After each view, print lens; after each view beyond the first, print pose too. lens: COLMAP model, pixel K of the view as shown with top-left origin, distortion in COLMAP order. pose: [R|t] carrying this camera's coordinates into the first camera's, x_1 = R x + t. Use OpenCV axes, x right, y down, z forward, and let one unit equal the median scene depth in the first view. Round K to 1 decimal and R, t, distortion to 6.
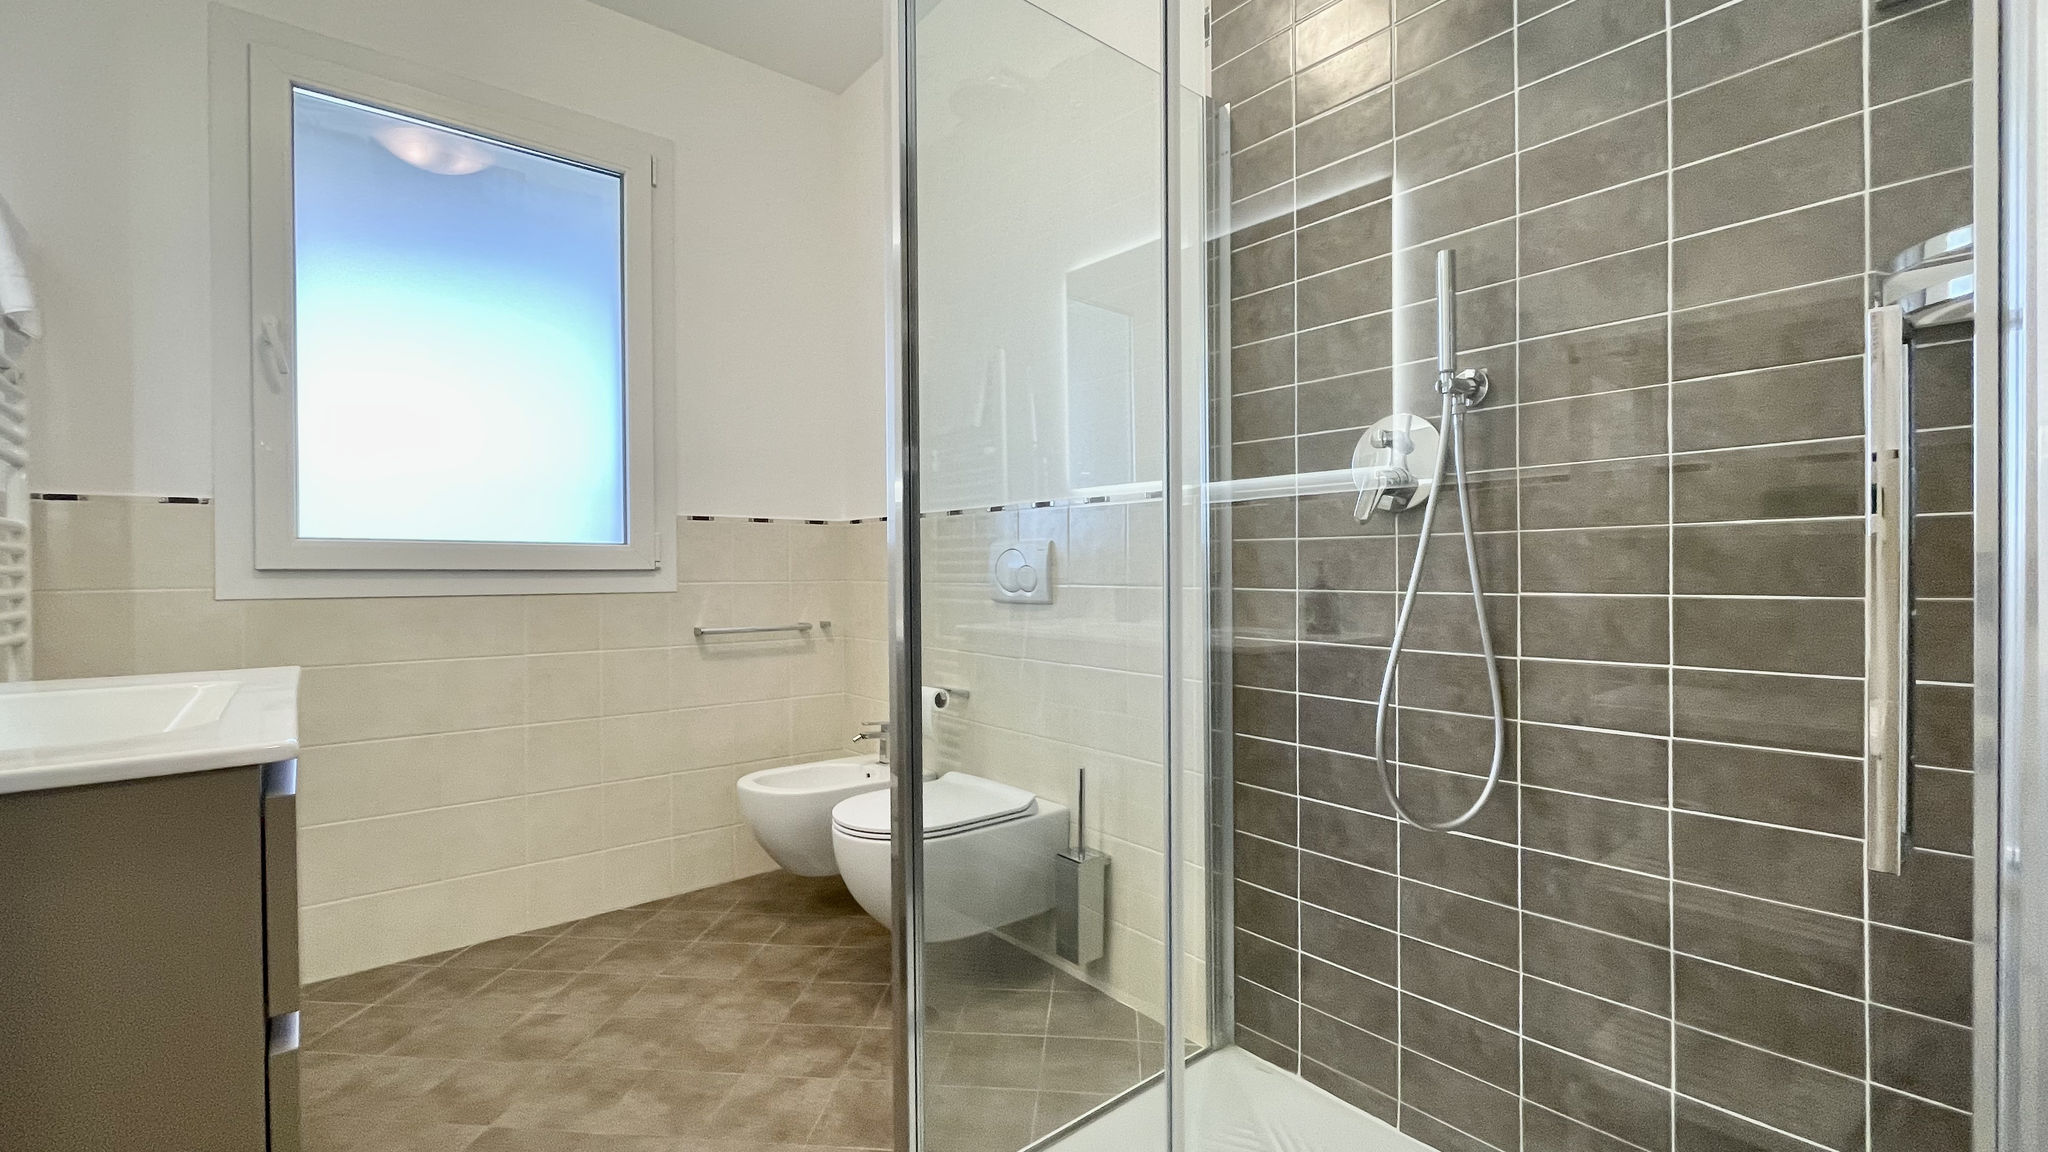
lens RADIAL K [[856.9, 0, 1036.8], [0, 856.9, 578.8], [0, 0, 1]] dist [0.000727, -0.000067]
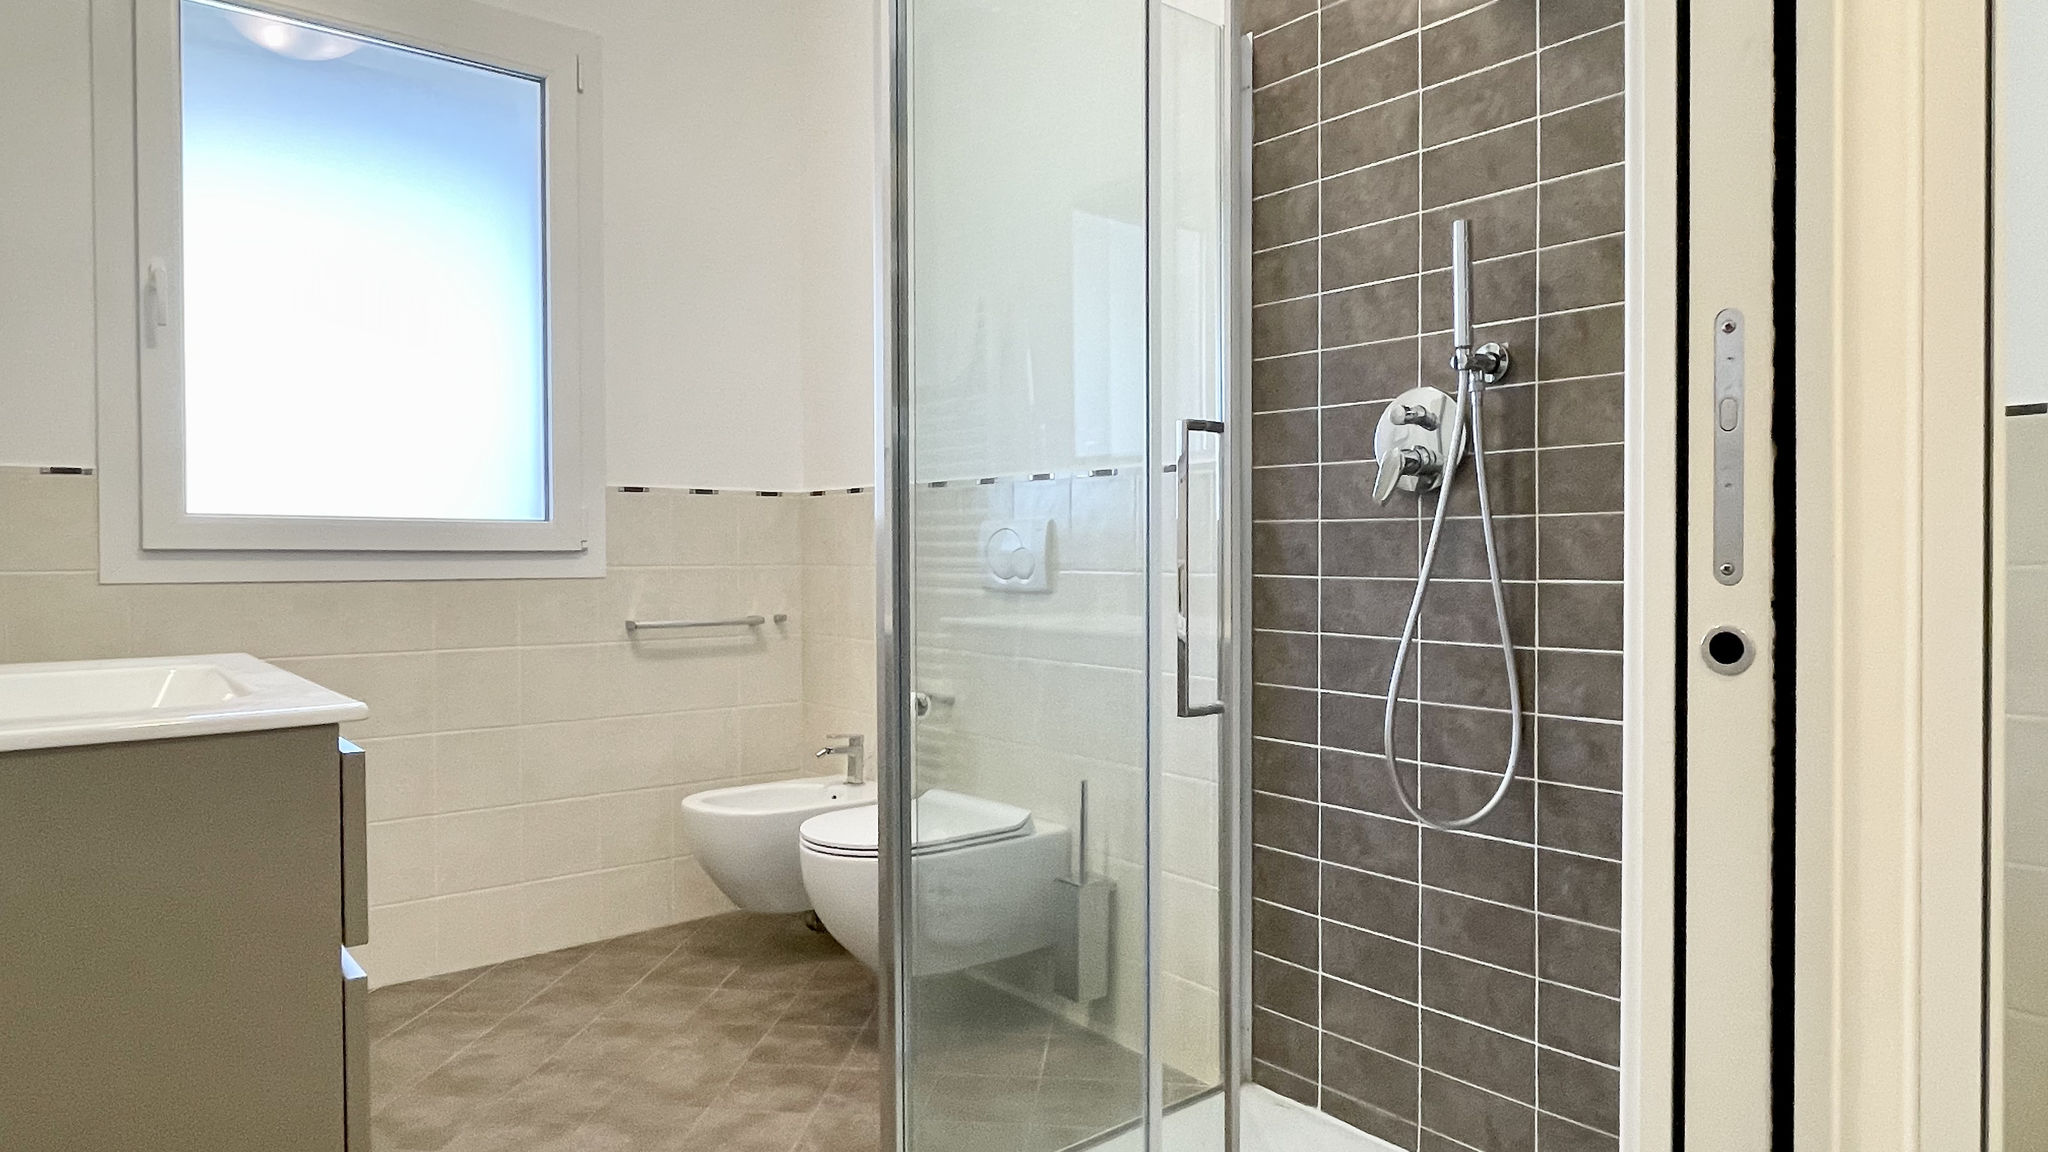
lens RADIAL K [[1237.7, 0, 1010.0], [0, 1237.7, 572.3], [0, 0, 1]] dist [-0.001708, -0.002790]
pose [[0.999641, 0.004358, -0.026441, 0.010942], [-0.004218, 0.999977, 0.005340, 0.002716], [0.026464, -0.005227, 0.999636, -0.328540]]
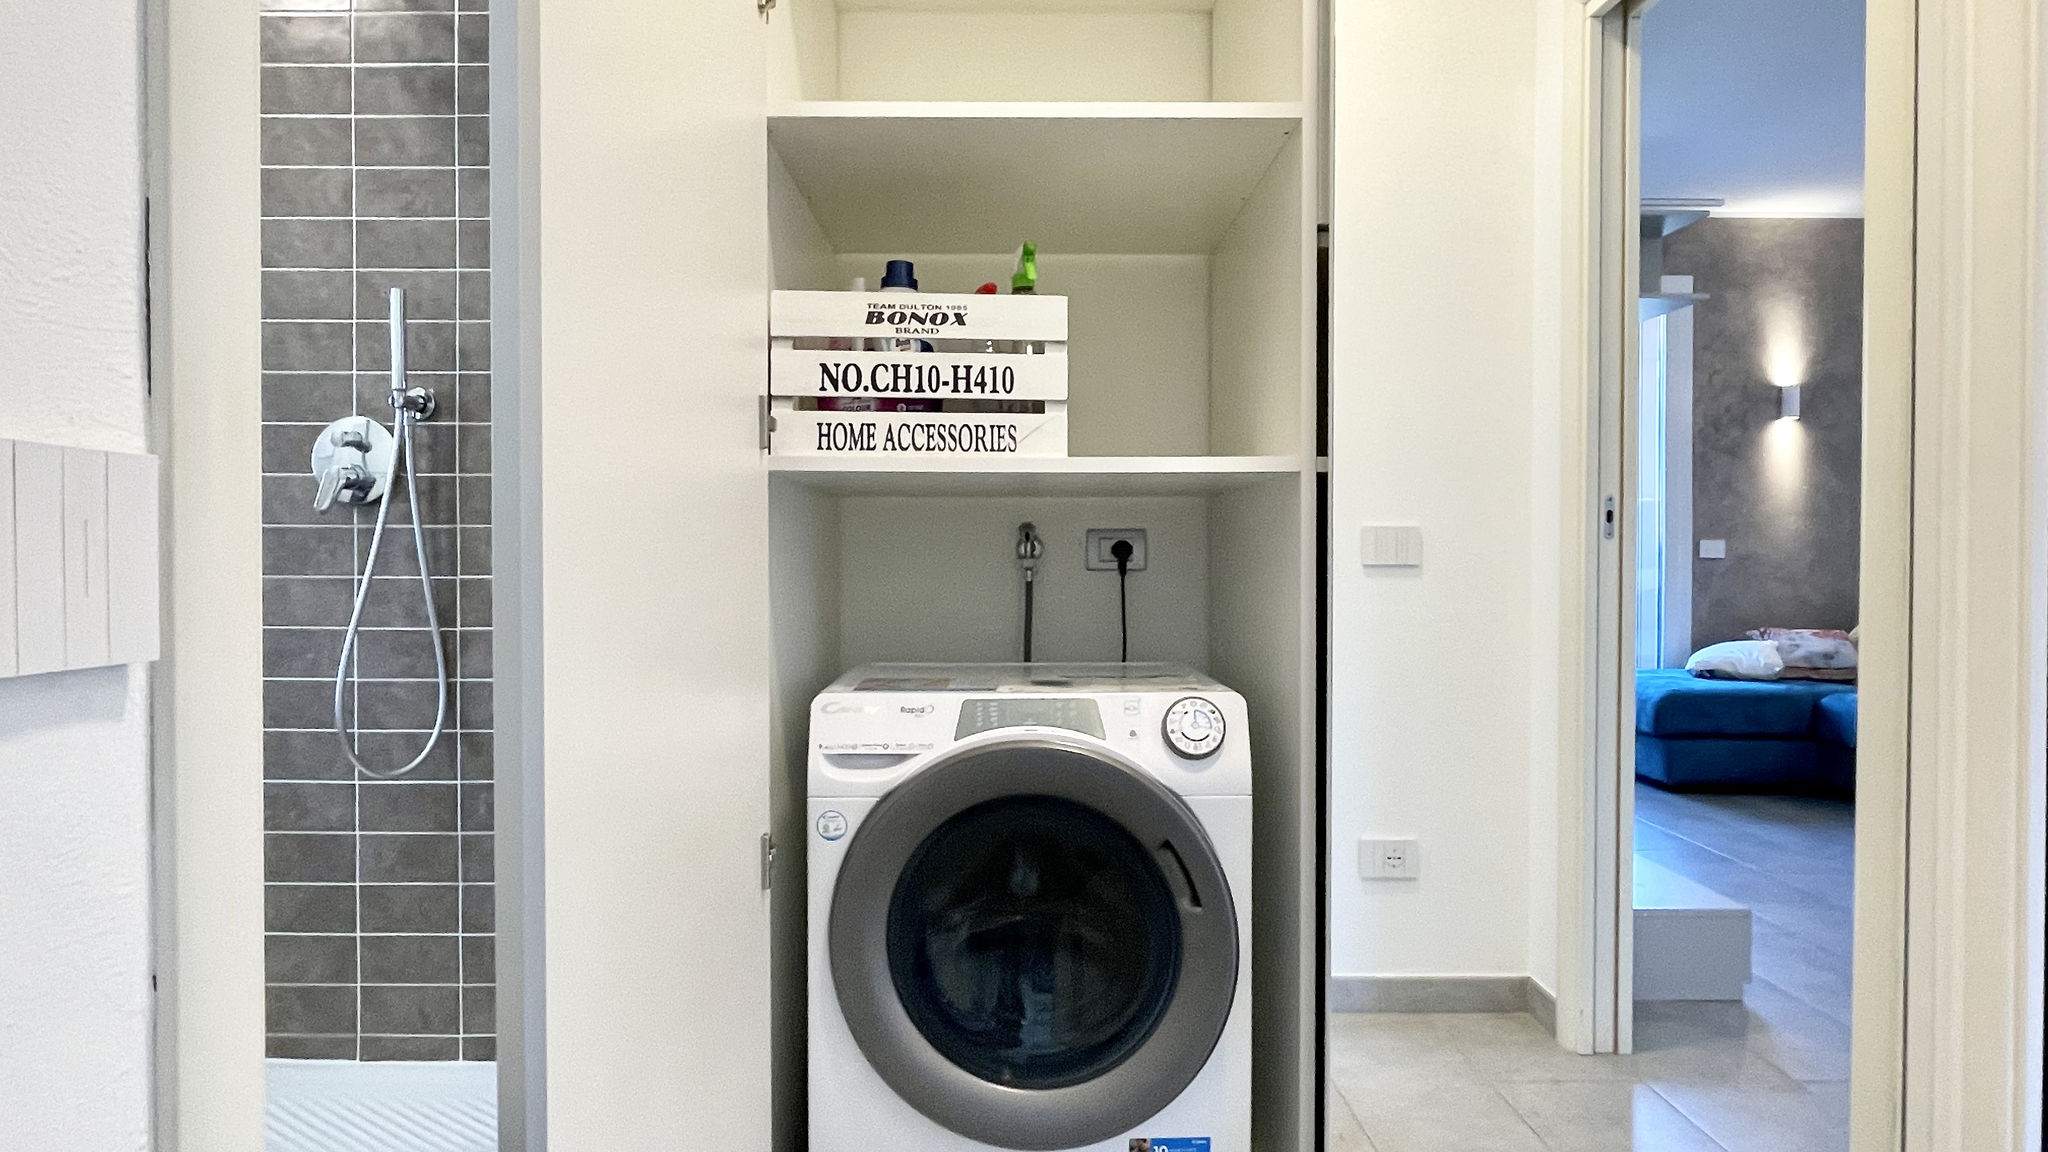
lens RADIAL K [[1237.7, 0, 1015.6], [0, 1237.7, 562.4], [0, 0, 1]] dist [-0.001708, -0.002790]
pose [[0.636590, 0.000005, 0.771202, -0.251670], [0.000506, 1.000000, -0.000424, -0.001591], [-0.771202, 0.000660, 0.636590, -0.630865]]
